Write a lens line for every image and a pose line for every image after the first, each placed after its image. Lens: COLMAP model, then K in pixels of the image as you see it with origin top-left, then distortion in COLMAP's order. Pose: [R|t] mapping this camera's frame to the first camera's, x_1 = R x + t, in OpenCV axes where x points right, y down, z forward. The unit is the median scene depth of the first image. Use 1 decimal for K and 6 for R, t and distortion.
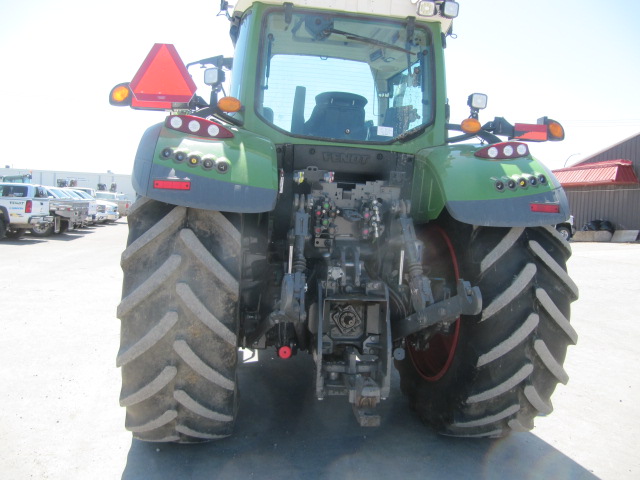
lens RADIAL K [[488.7, 0, 320.6], [0, 488.7, 224.6], [0, 0, 1]] dist [-0.007640, -0.002074]
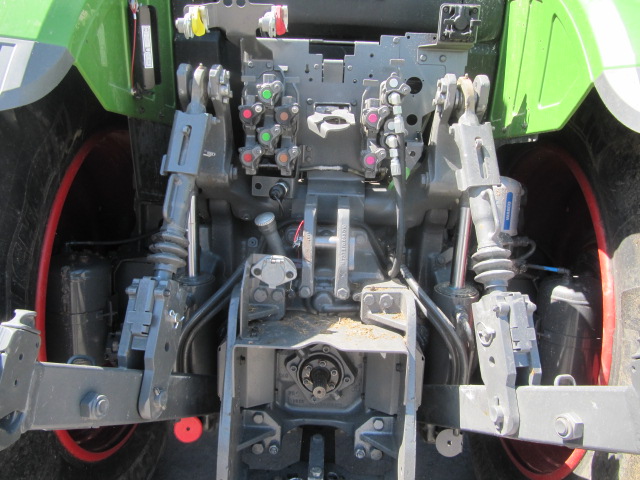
lens RADIAL K [[552.1, 0, 320.0], [0, 552.1, 224.0], [0, 0, 1]] dist [-0.008677, -0.003337]
pose [[0.989840, 0.018837, -0.140931, 0.118196], [0.001895, 0.989350, 0.145542, 0.000200], [0.142172, -0.144331, 0.979263, 0.554503]]
